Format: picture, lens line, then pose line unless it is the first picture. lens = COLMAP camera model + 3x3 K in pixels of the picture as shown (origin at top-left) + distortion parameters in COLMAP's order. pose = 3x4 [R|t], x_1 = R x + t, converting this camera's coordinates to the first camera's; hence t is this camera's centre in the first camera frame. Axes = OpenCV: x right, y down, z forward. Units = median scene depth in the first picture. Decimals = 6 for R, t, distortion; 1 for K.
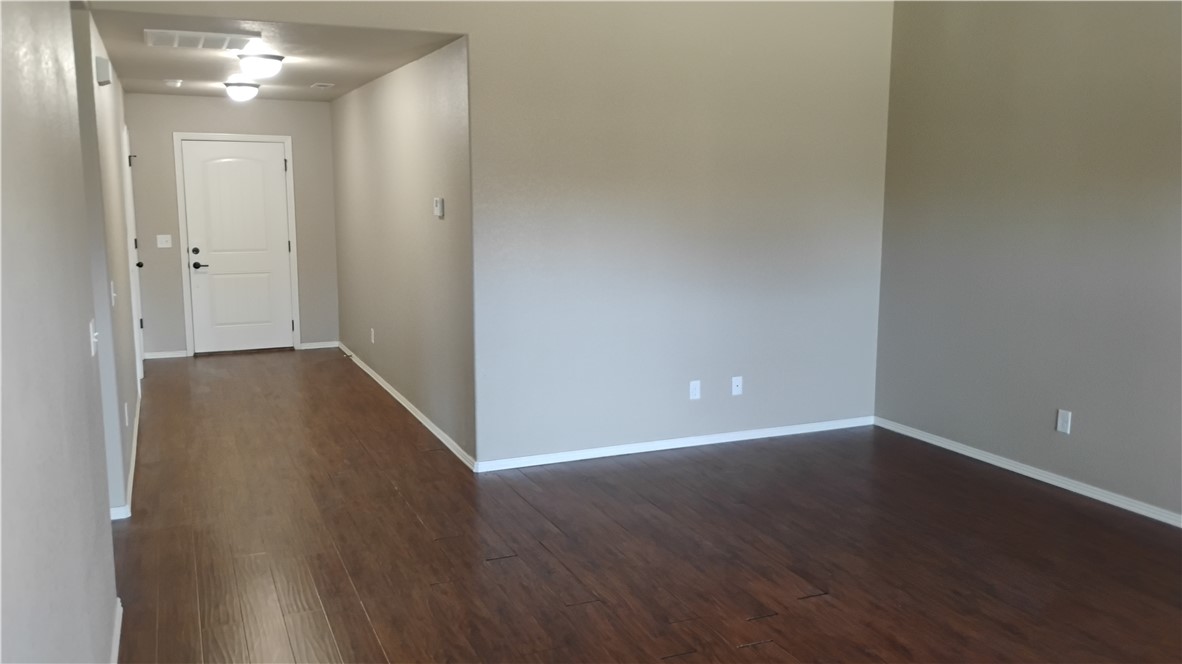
lens RADIAL K [[969.5, 0, 597.3], [0, 969.5, 325.6], [0, 0, 1]] dist [0.039635, 0.000161]
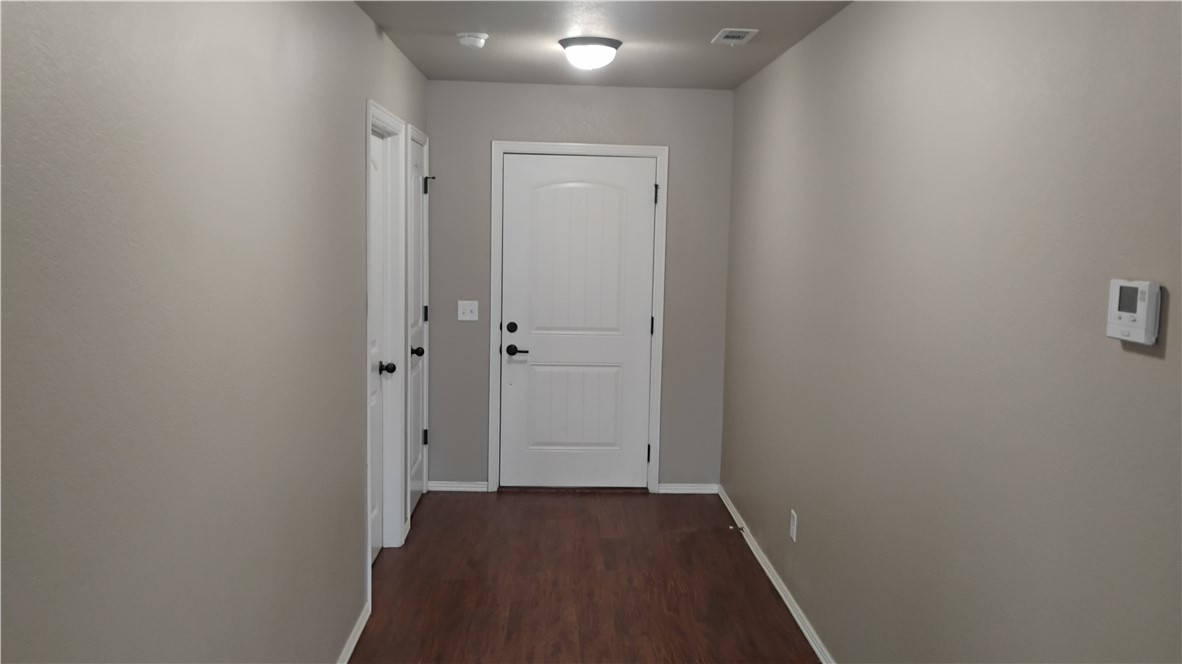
lens RADIAL K [[969.5, 0, 591.6], [0, 969.5, 335.4], [0, 0, 1]] dist [0.039635, 0.000161]
pose [[0.930434, 0.060338, -0.361459, -0.134847], [-0.071590, 0.997275, -0.017806, -0.063741], [0.359400, 0.042444, 0.932218, 0.430630]]
